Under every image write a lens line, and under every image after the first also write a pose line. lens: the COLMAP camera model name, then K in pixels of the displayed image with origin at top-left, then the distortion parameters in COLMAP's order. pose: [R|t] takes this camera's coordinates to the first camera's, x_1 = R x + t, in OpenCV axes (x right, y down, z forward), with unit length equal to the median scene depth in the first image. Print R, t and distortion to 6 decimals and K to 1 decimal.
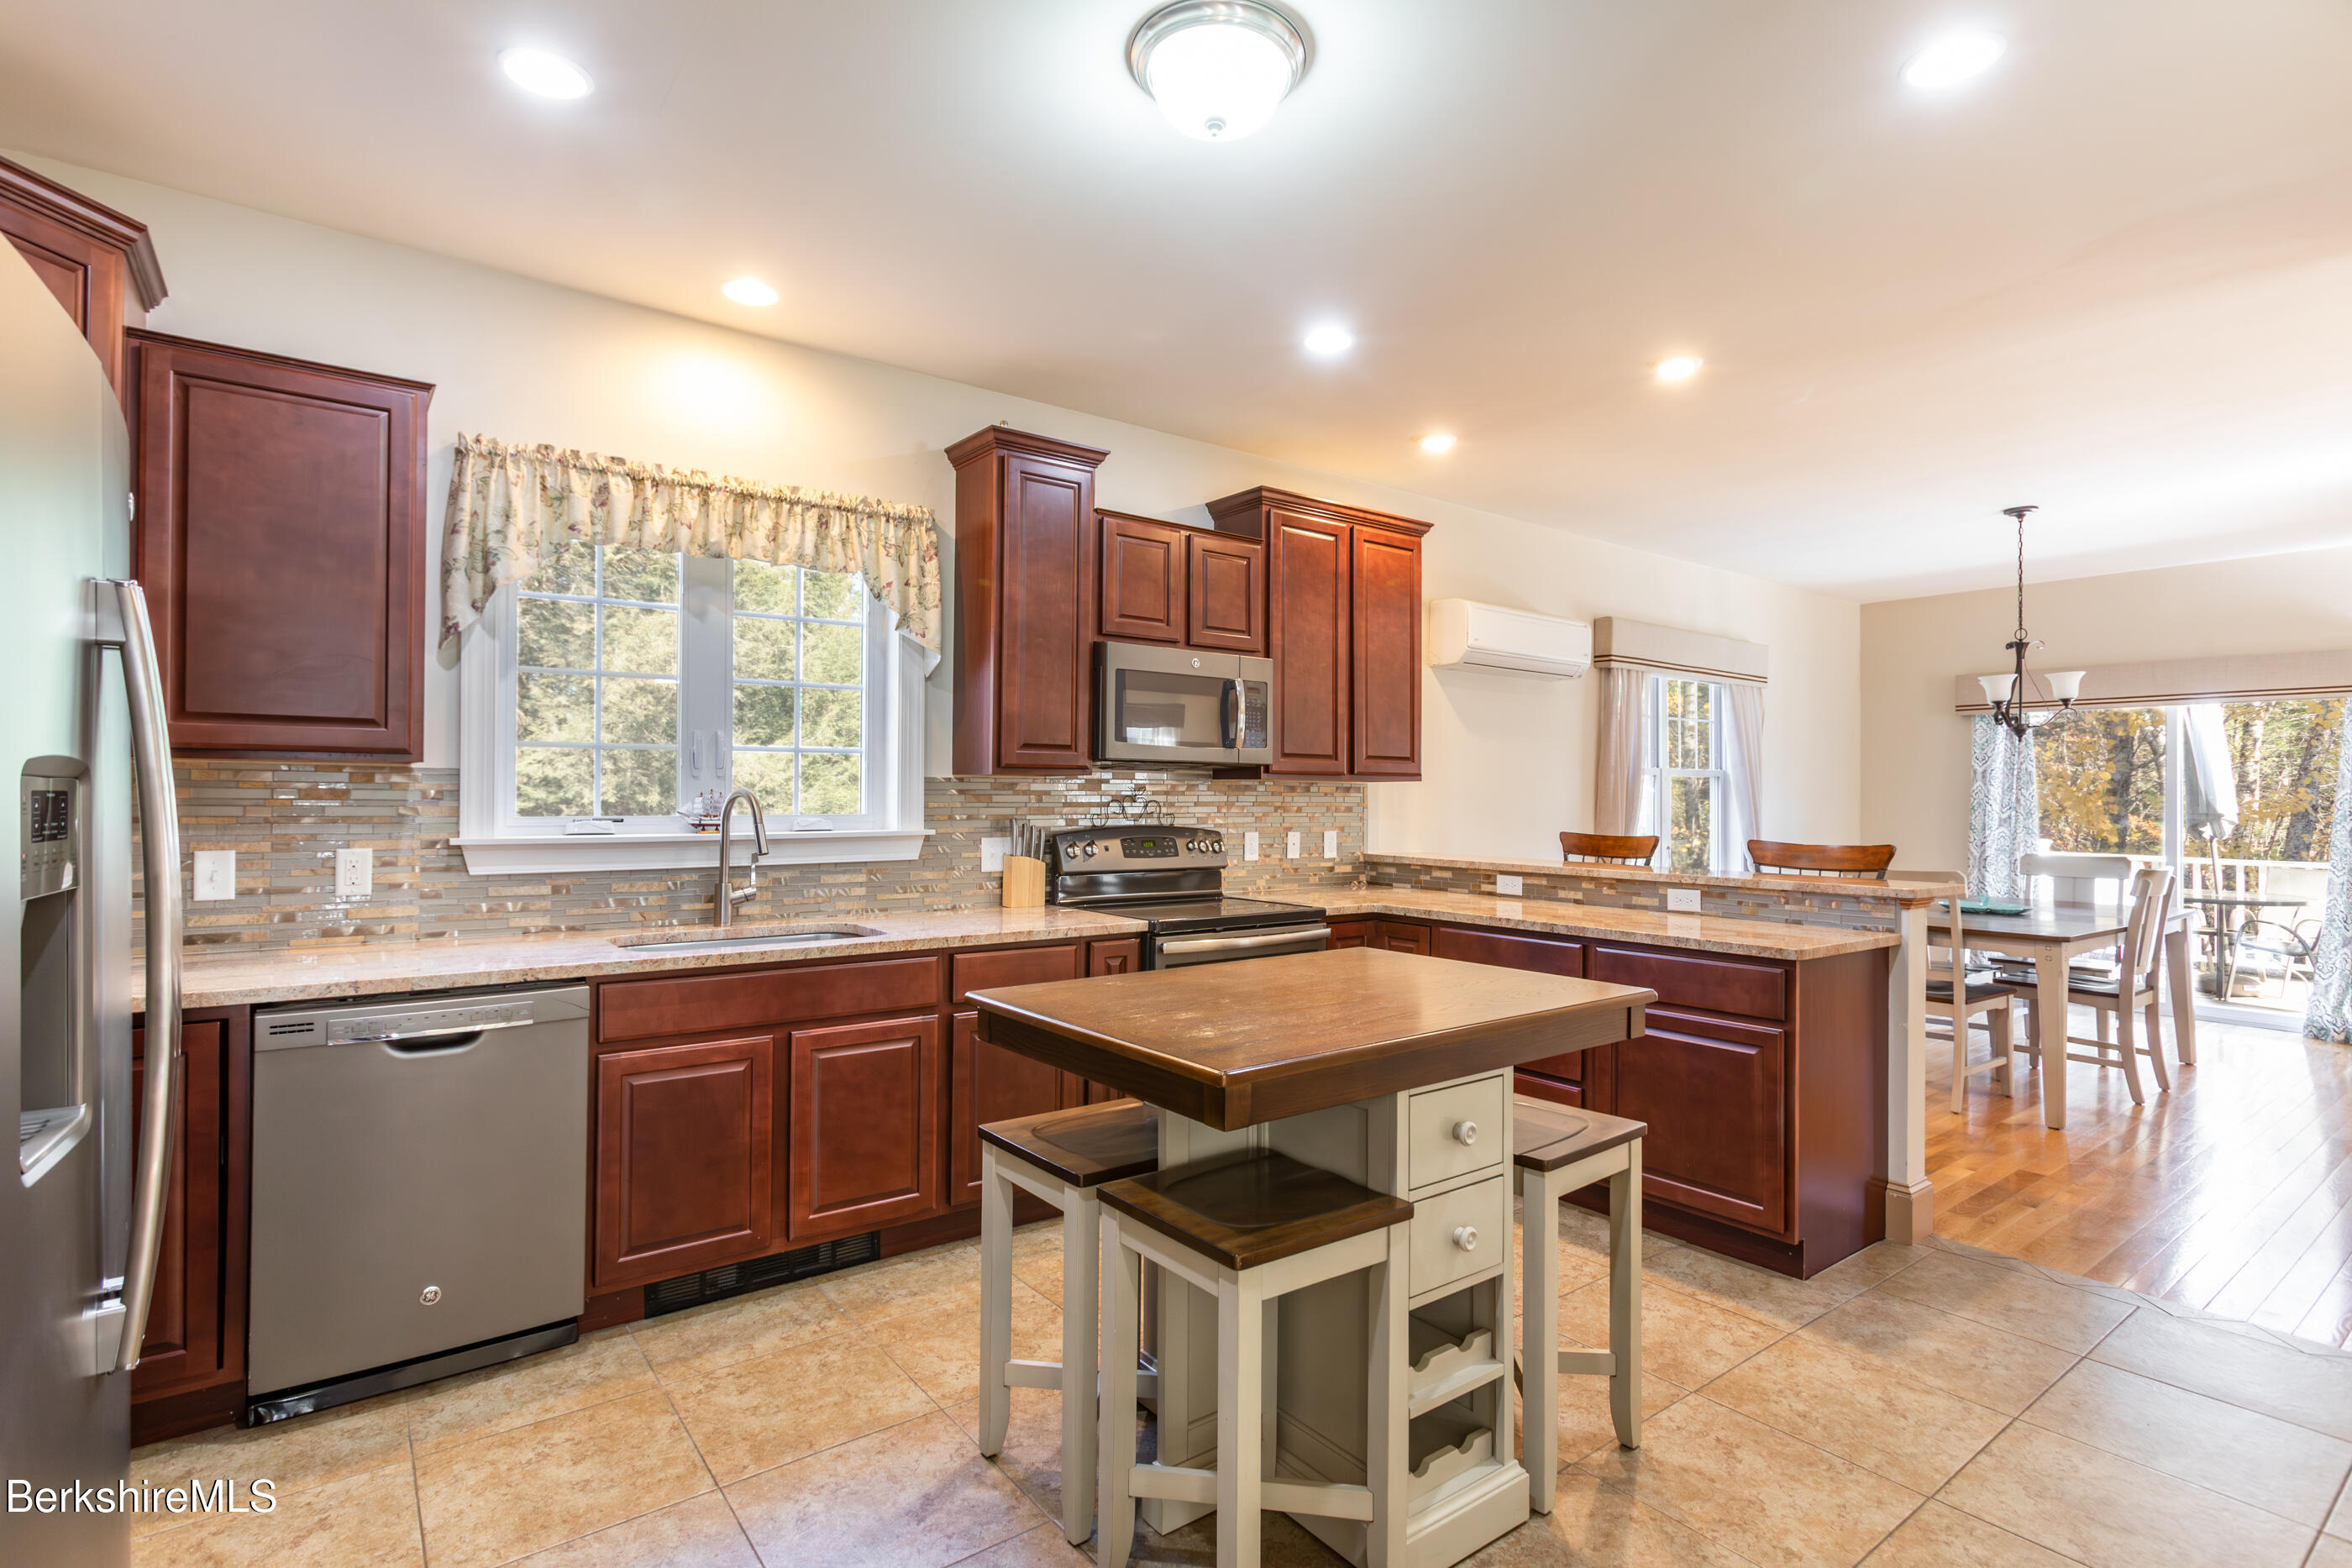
lens RADIAL K [[1139.7, 0, 1177.5], [0, 1139.7, 787.1], [0, 0, 1]] dist [-0.006574, 0.000140]
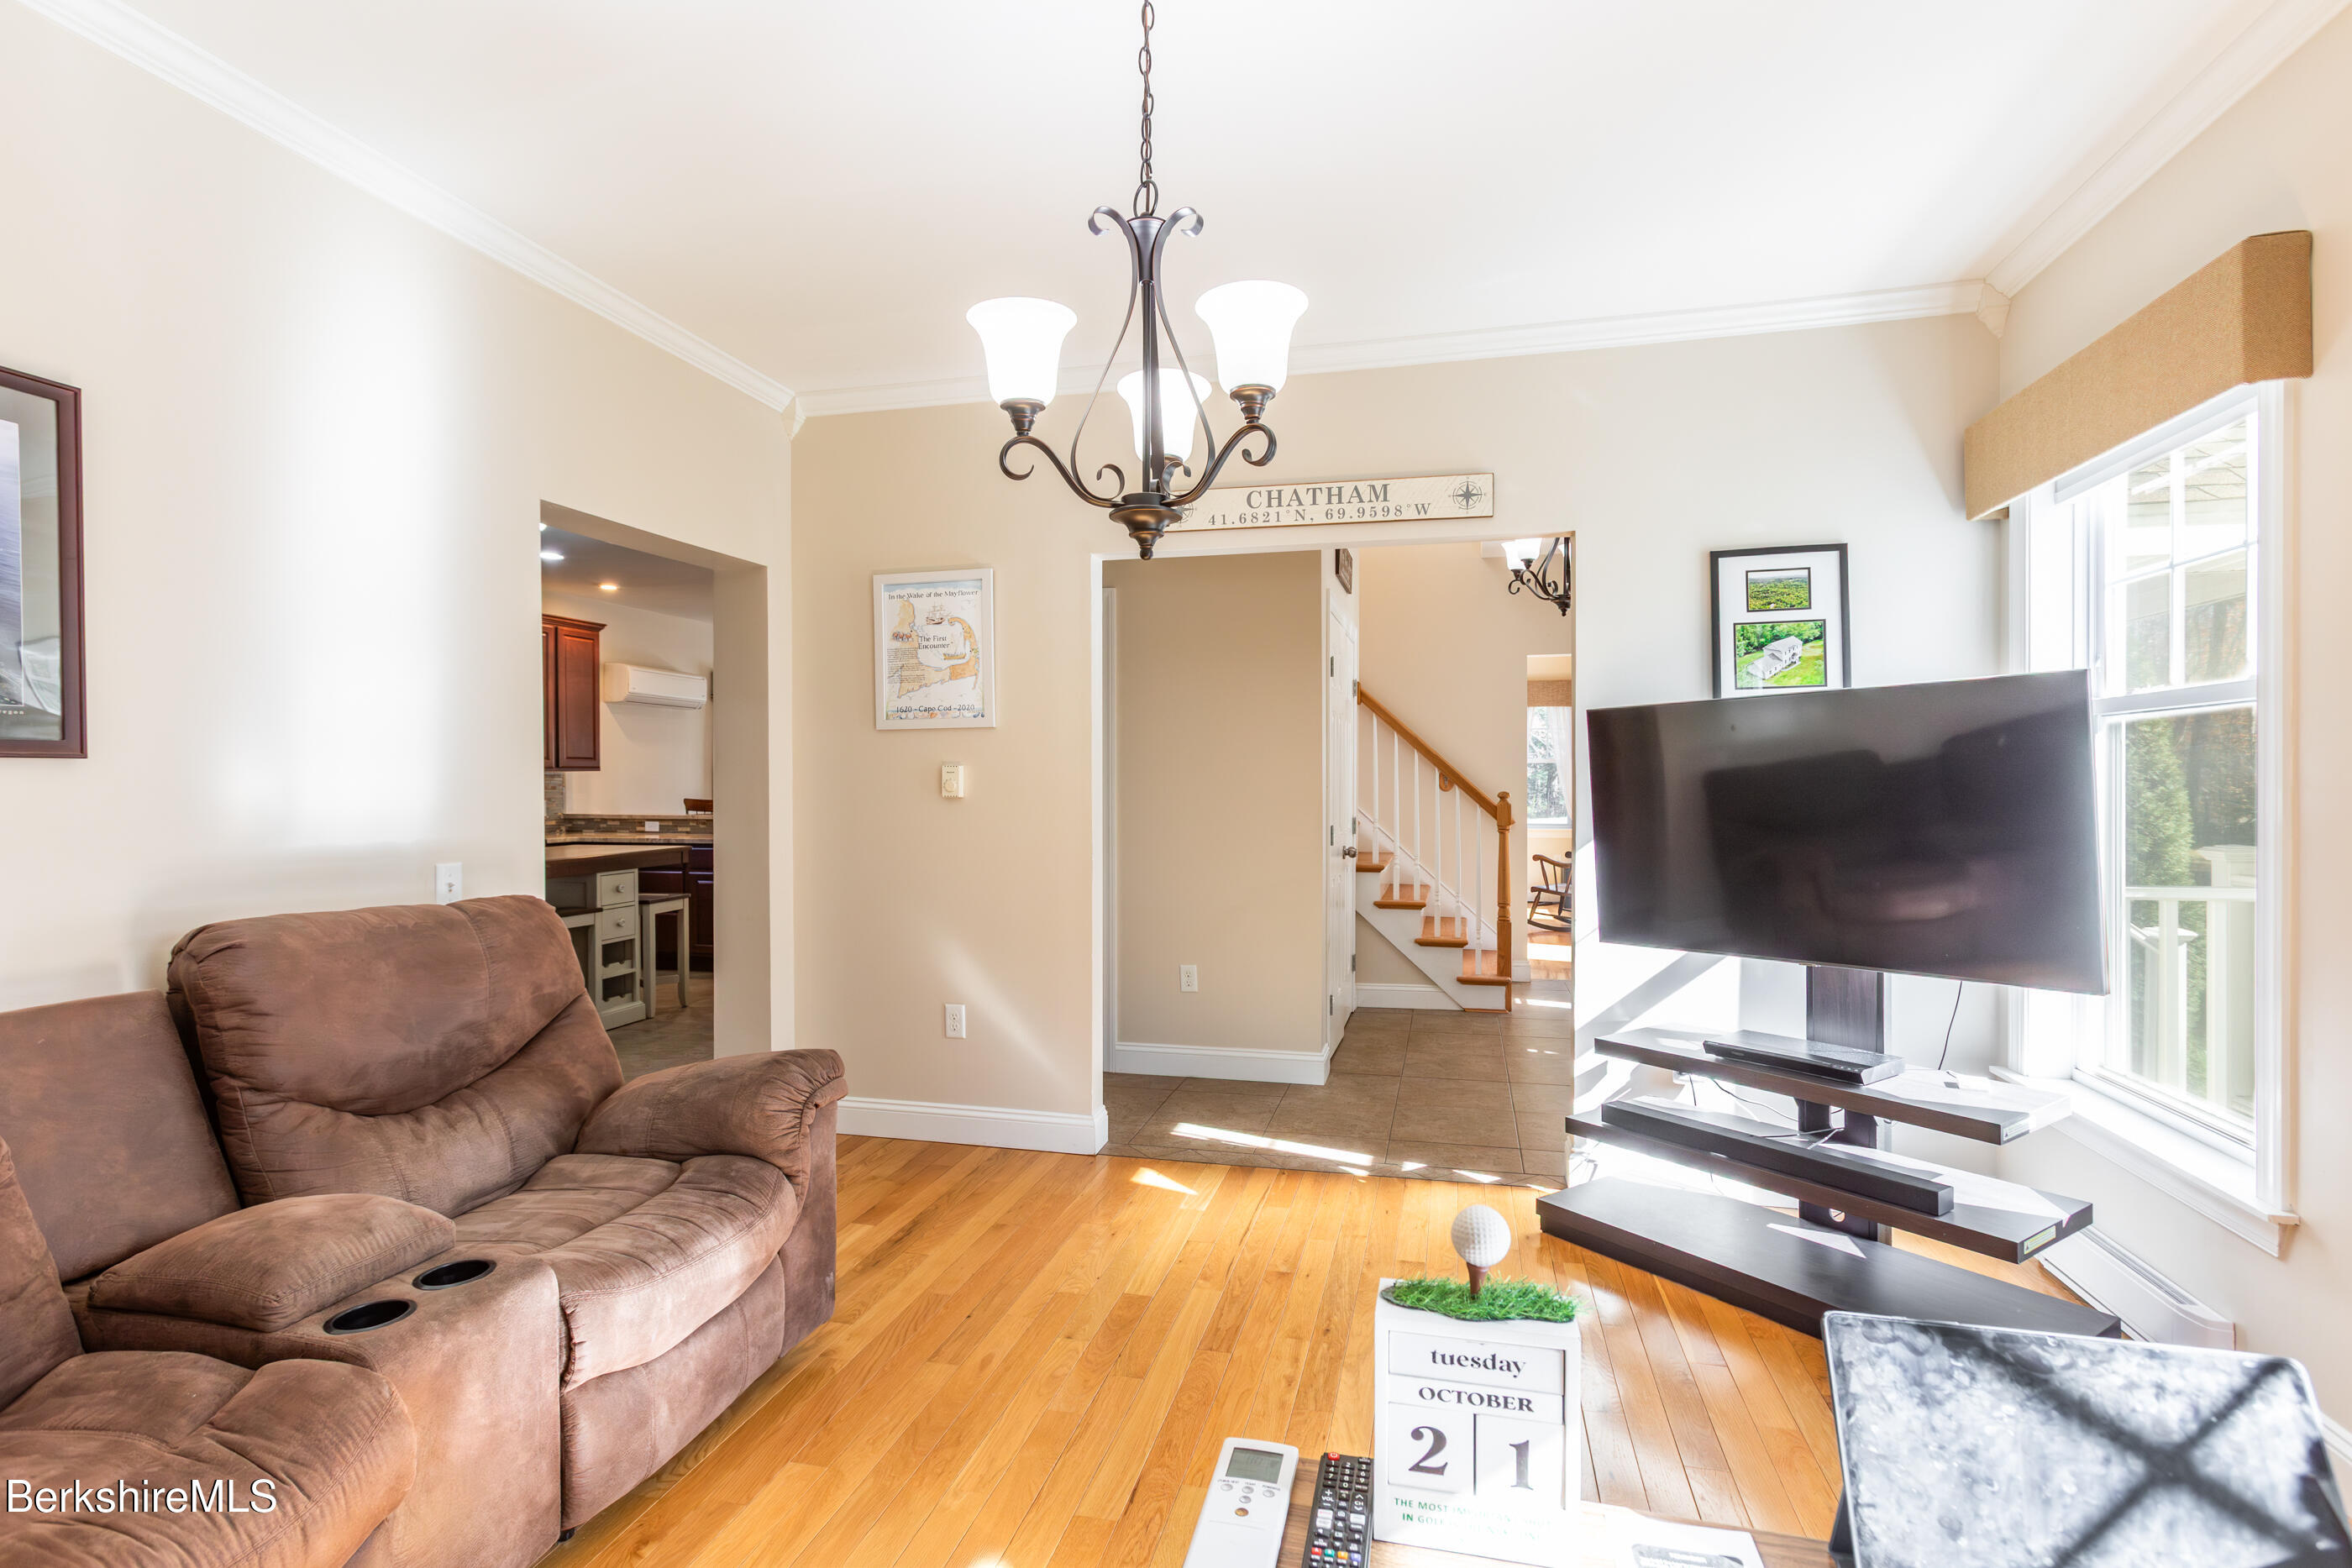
lens RADIAL K [[1139.7, 0, 1184.6], [0, 1139.7, 787.1], [0, 0, 1]] dist [-0.006574, 0.000140]
pose [[0.770307, -0.011073, 0.637577, -0.243928], [-0.000025, 0.999849, 0.017396, -0.012457], [-0.637673, -0.013416, 0.770190, -1.071865]]
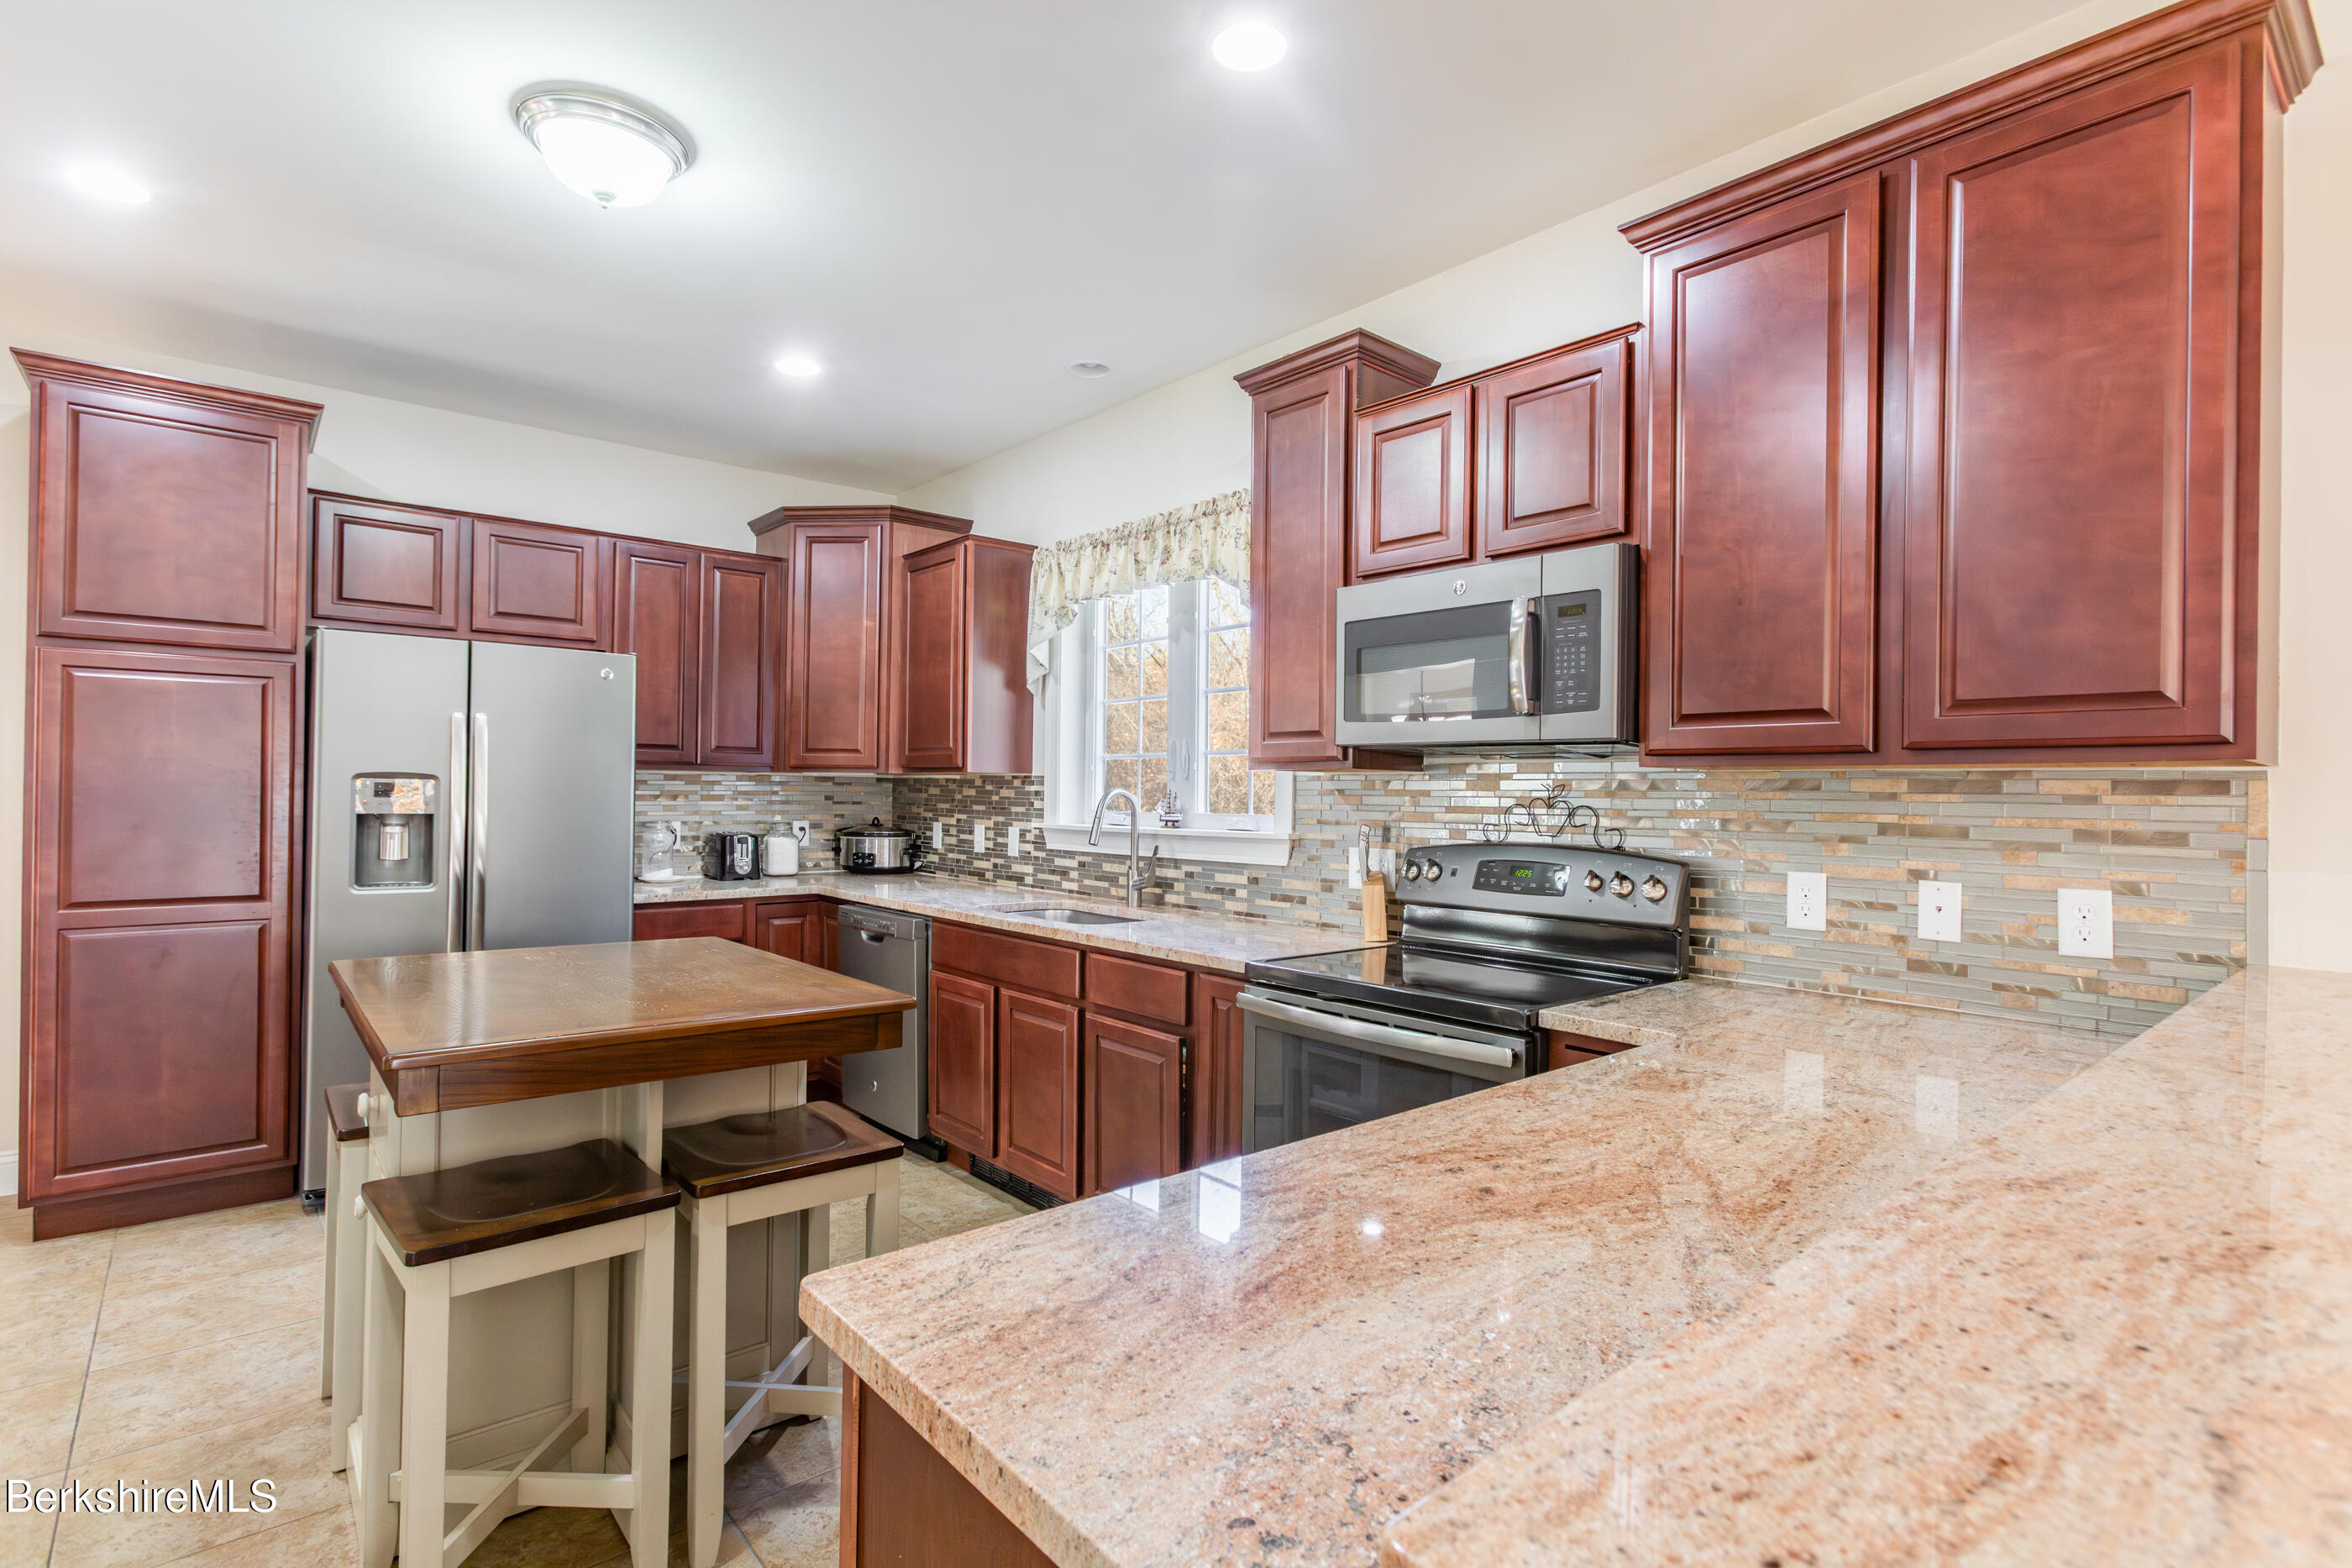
lens RADIAL K [[1139.7, 0, 1177.5], [0, 1139.7, 788.9], [0, 0, 1]] dist [-0.006574, 0.000140]
pose [[0.058491, -0.003811, -0.998281, 0.601020], [0.003242, 0.999988, -0.003627, 0.004174], [0.998283, -0.003025, 0.058502, 0.758898]]
